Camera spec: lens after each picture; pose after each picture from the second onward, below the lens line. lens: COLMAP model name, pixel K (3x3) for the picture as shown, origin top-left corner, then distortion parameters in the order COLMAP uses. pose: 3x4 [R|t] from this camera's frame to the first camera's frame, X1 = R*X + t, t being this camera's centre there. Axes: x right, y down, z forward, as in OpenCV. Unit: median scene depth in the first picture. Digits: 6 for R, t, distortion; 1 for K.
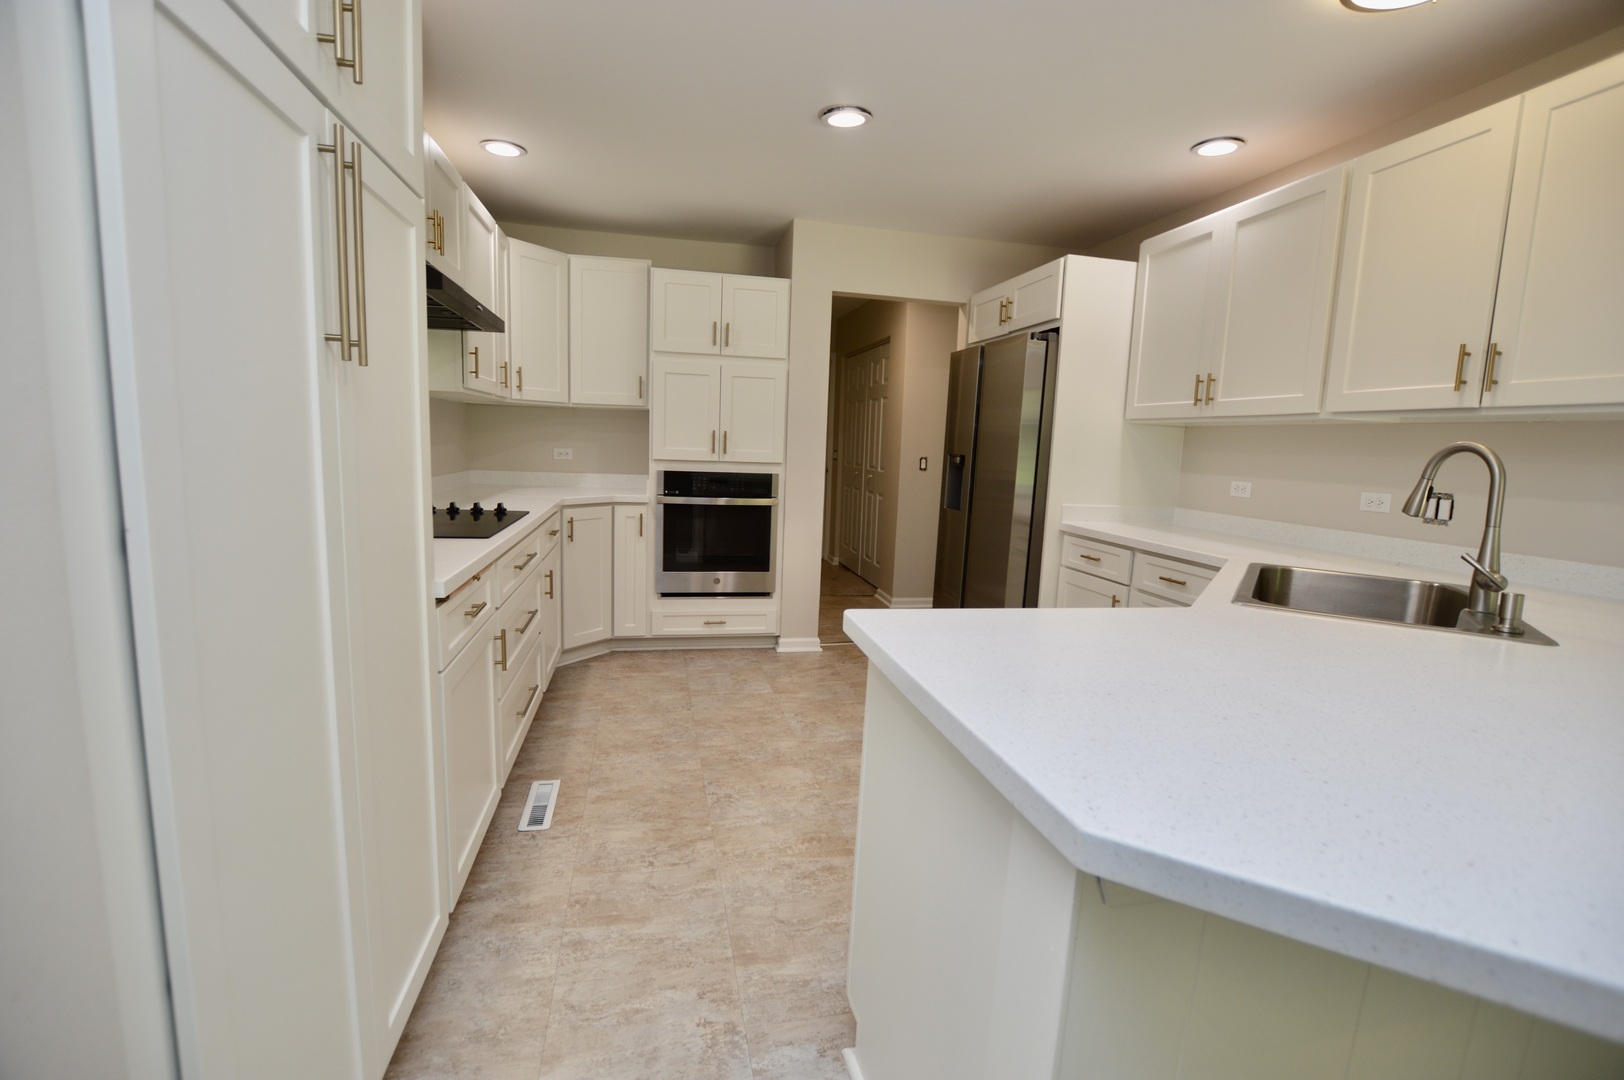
lens RADIAL K [[727.7, 0, 812.0], [0, 727.7, 540.0], [0, 0, 1]] dist [-0.027315, -0.000469]
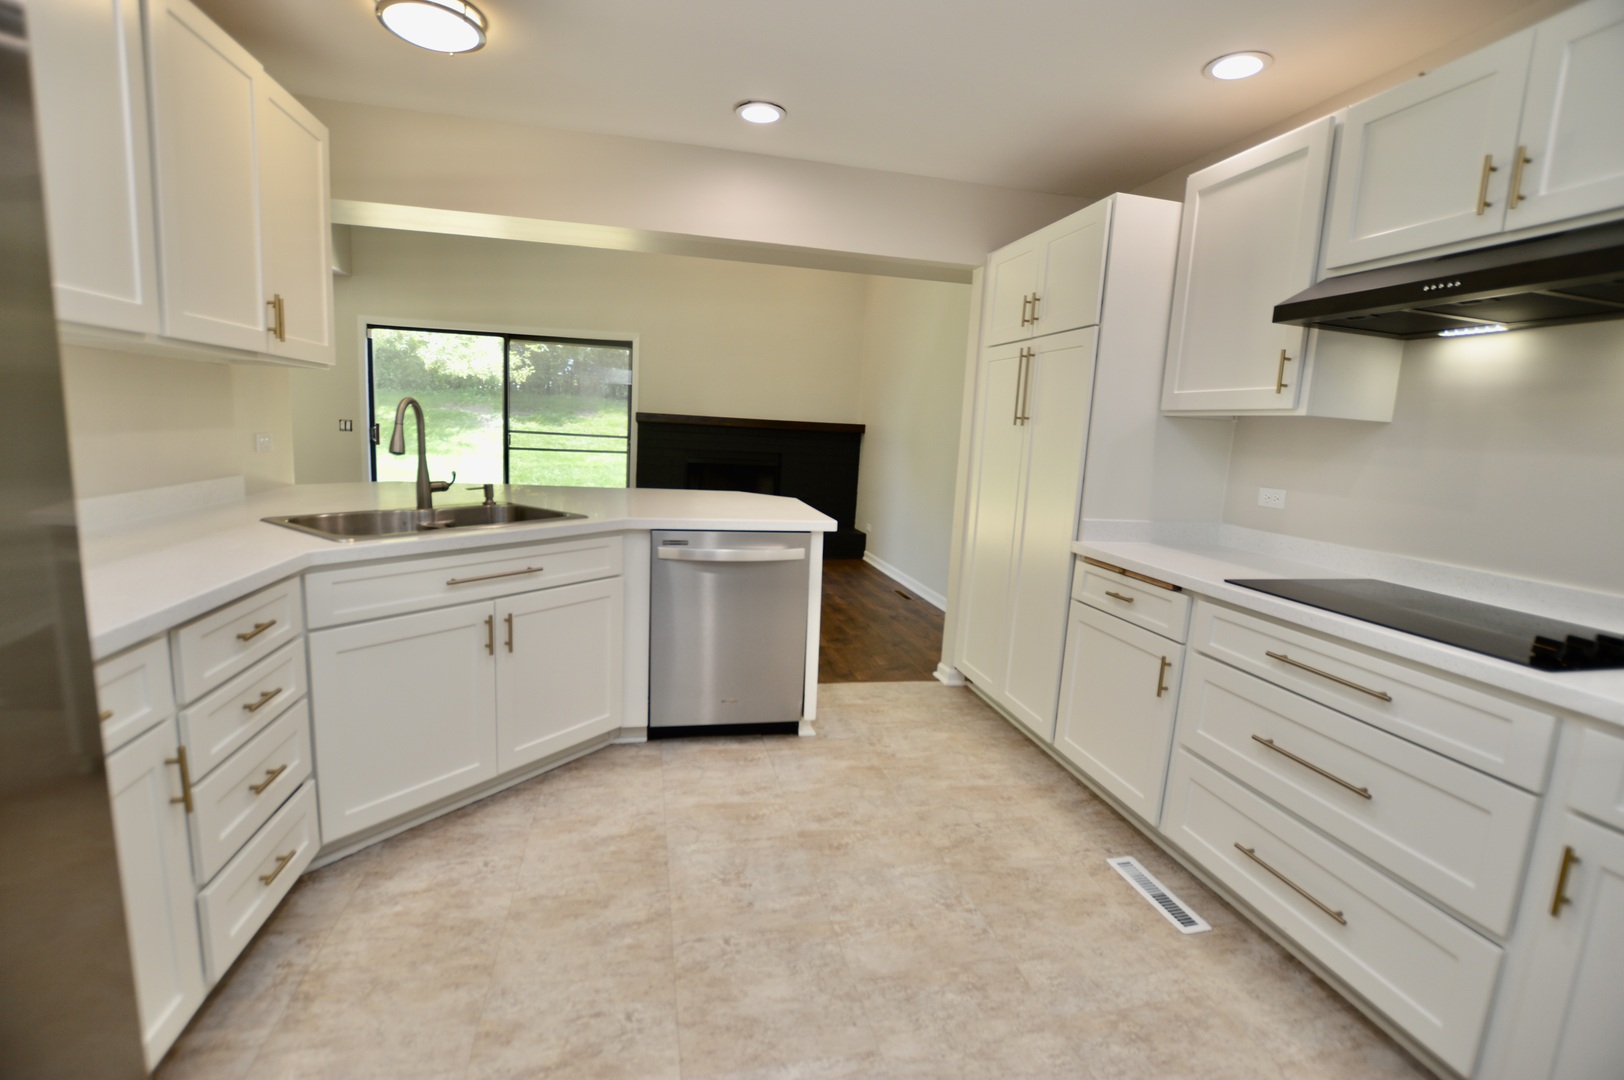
lens RADIAL K [[727.7, 0, 812.0], [0, 727.7, 540.0], [0, 0, 1]] dist [-0.027315, -0.000469]
pose [[-0.995859, -0.088679, -0.020000, 0.063760], [-0.090730, 0.955868, 0.279435, -0.176564], [-0.005663, 0.280093, -0.959956, 1.266840]]
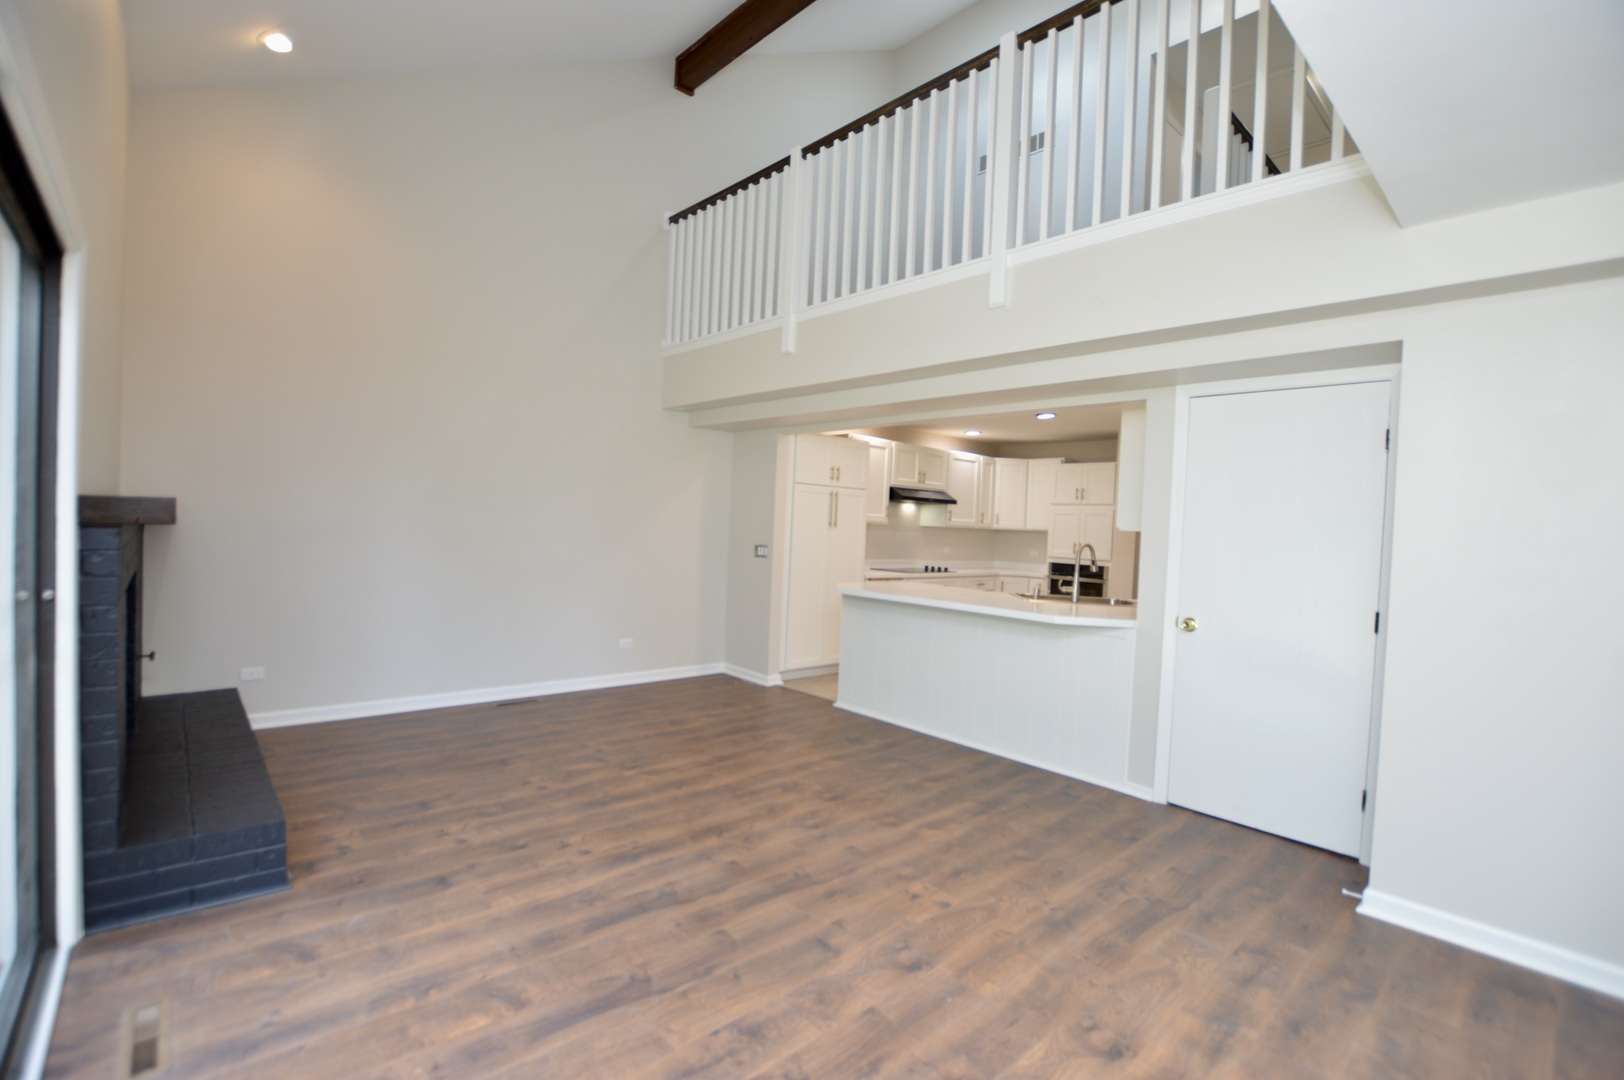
lens RADIAL K [[727.7, 0, 812.0], [0, 727.7, 540.0], [0, 0, 1]] dist [-0.027315, -0.000469]
pose [[0.495024, 0.003182, -0.868873, 1.461590], [-0.141497, 0.986939, -0.077001, 0.111198], [0.857280, 0.161061, 0.489009, -0.668905]]
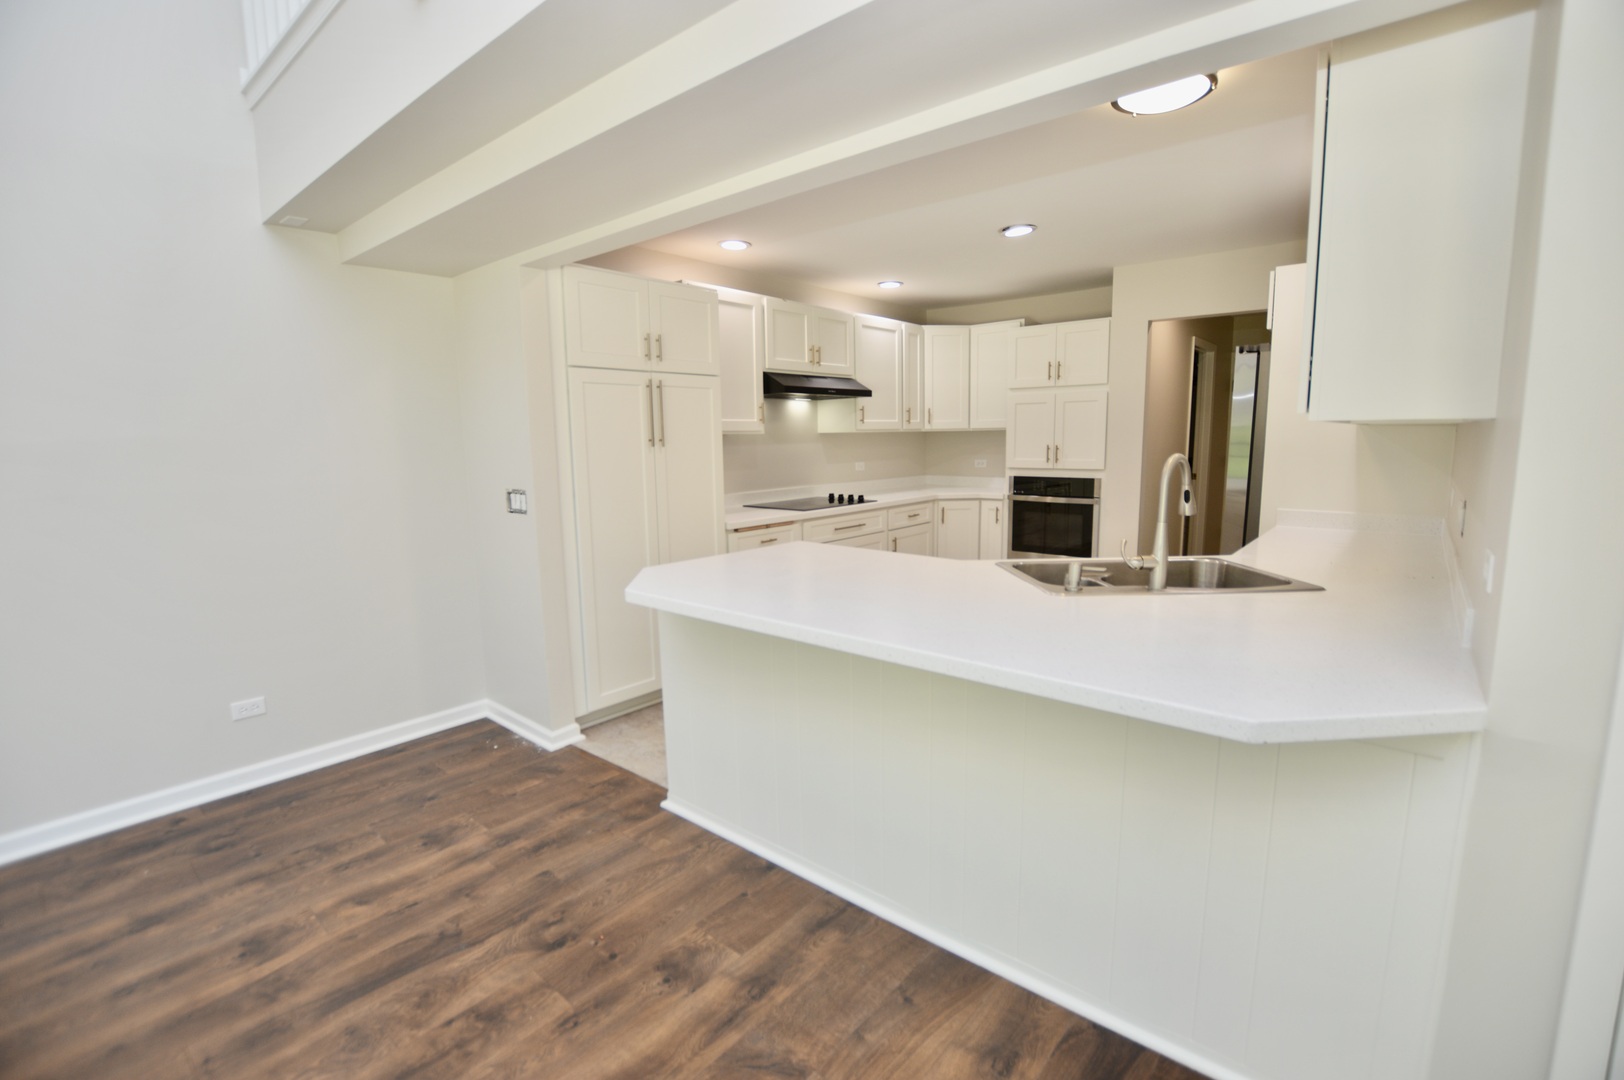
lens RADIAL K [[727.7, 0, 812.0], [0, 727.7, 540.0], [0, 0, 1]] dist [-0.027315, -0.000469]
pose [[0.599673, 0.069104, -0.797256, 0.799161], [-0.069564, 0.996995, 0.034092, 0.004769], [0.797216, 0.035016, 0.602678, -0.134373]]
